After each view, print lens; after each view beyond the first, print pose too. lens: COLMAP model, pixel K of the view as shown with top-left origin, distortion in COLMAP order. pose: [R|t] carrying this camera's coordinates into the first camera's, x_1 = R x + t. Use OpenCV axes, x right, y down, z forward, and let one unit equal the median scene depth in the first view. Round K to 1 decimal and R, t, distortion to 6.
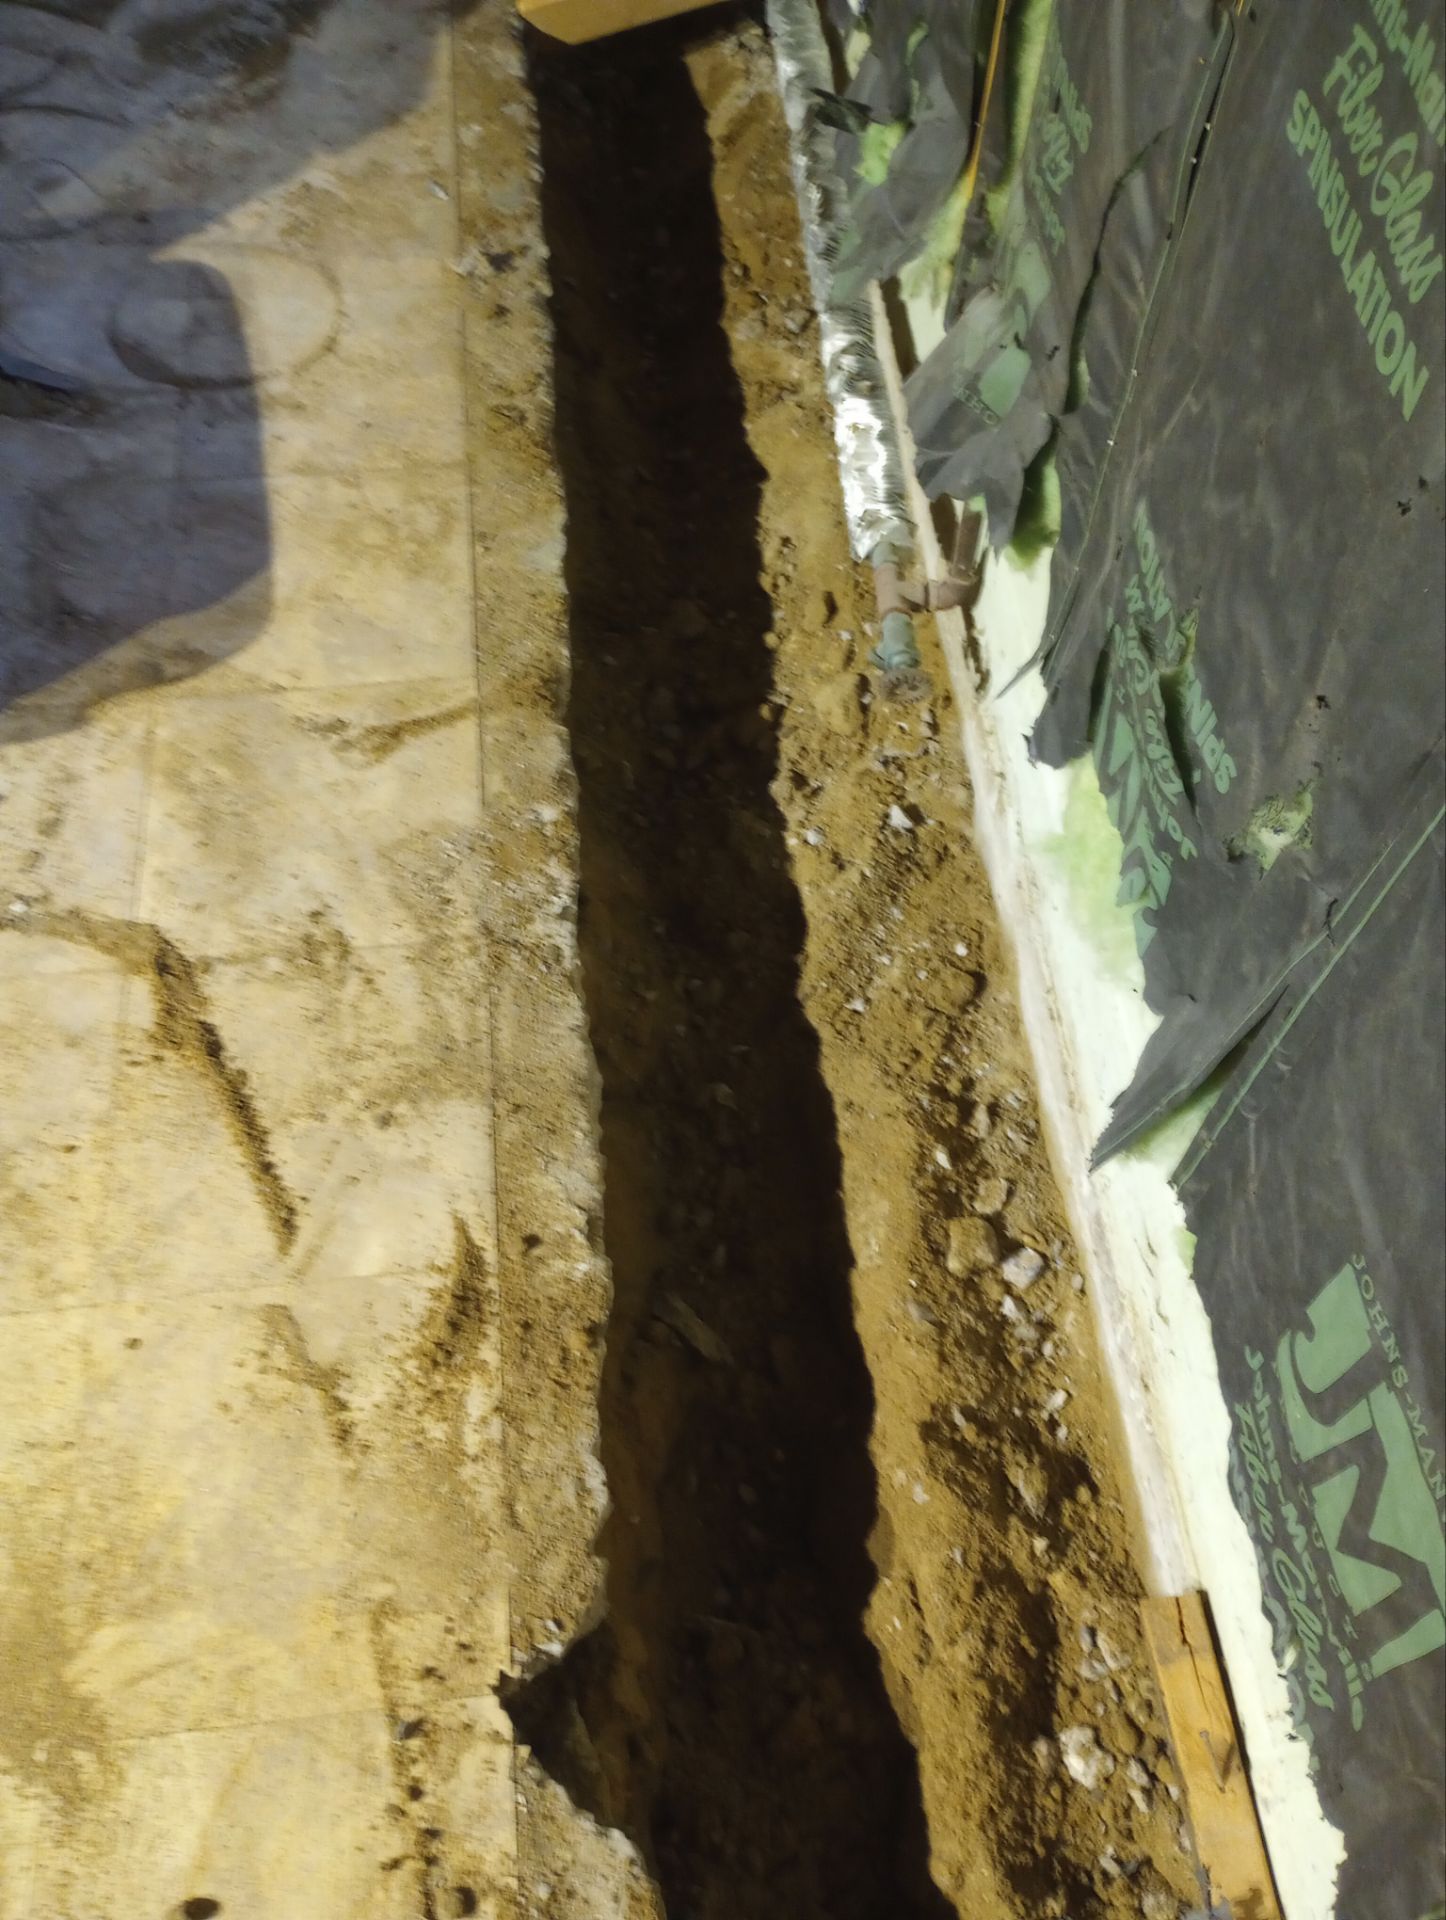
lens RADIAL K [[1660.4, 0, 723.0], [0, 1660.4, 960.0], [0, 0, 1]] dist [0.073450, -0.111435]
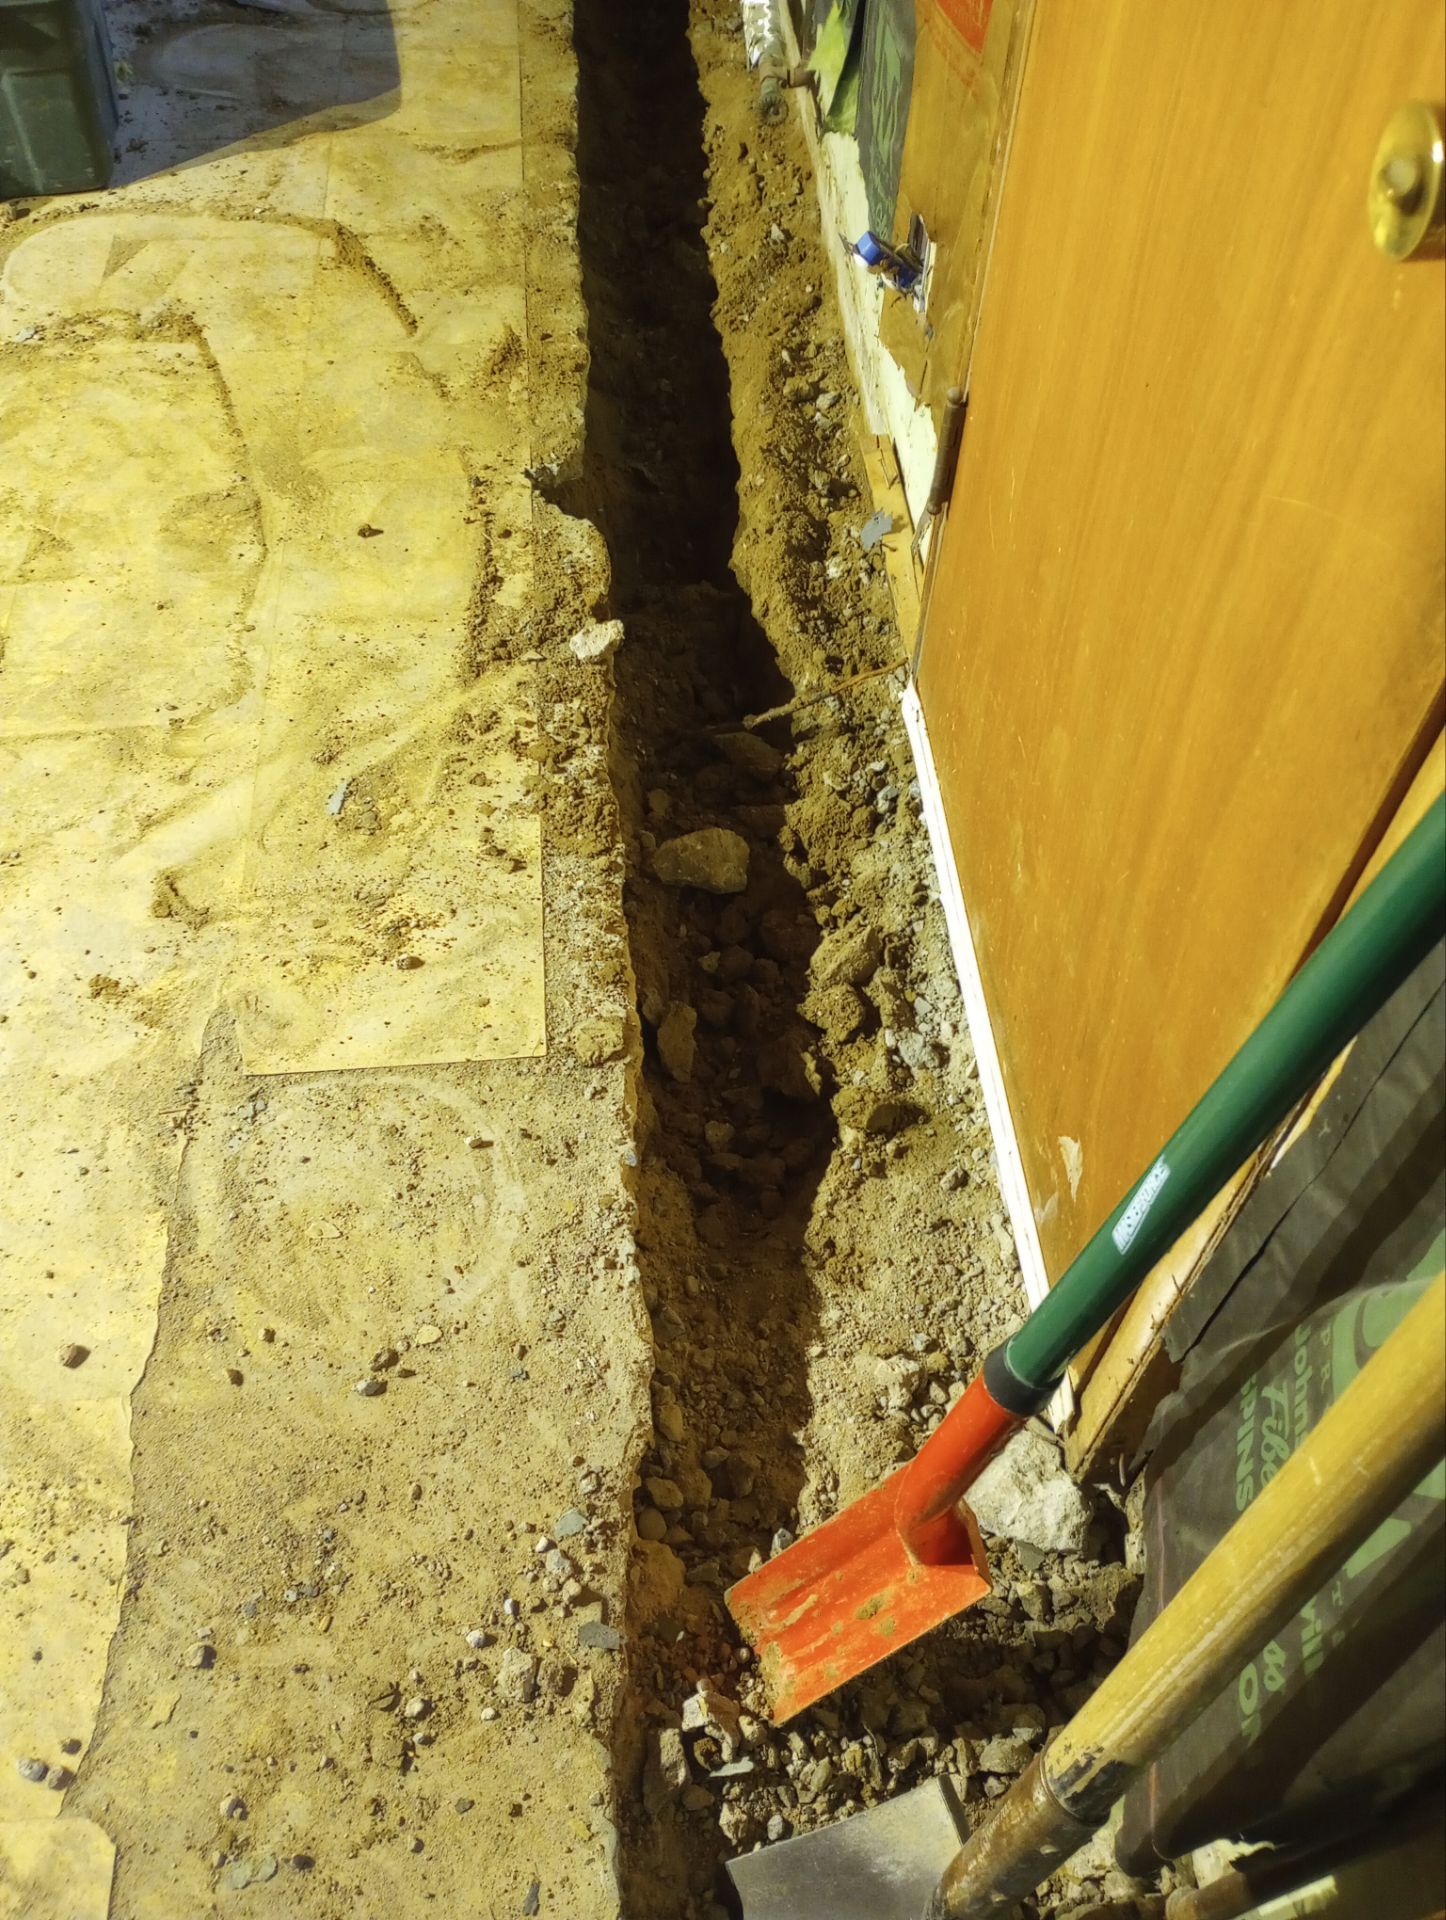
lens RADIAL K [[1550.3, 0, 723.0], [0, 1550.3, 960.0], [0, 0, 1]] dist [0.073060, -0.102941]
pose [[0.999811, 0.016745, -0.009842, 0.092312], [-0.017316, 0.997979, -0.061145, 0.835486], [0.008798, 0.061304, 0.998080, -0.576376]]
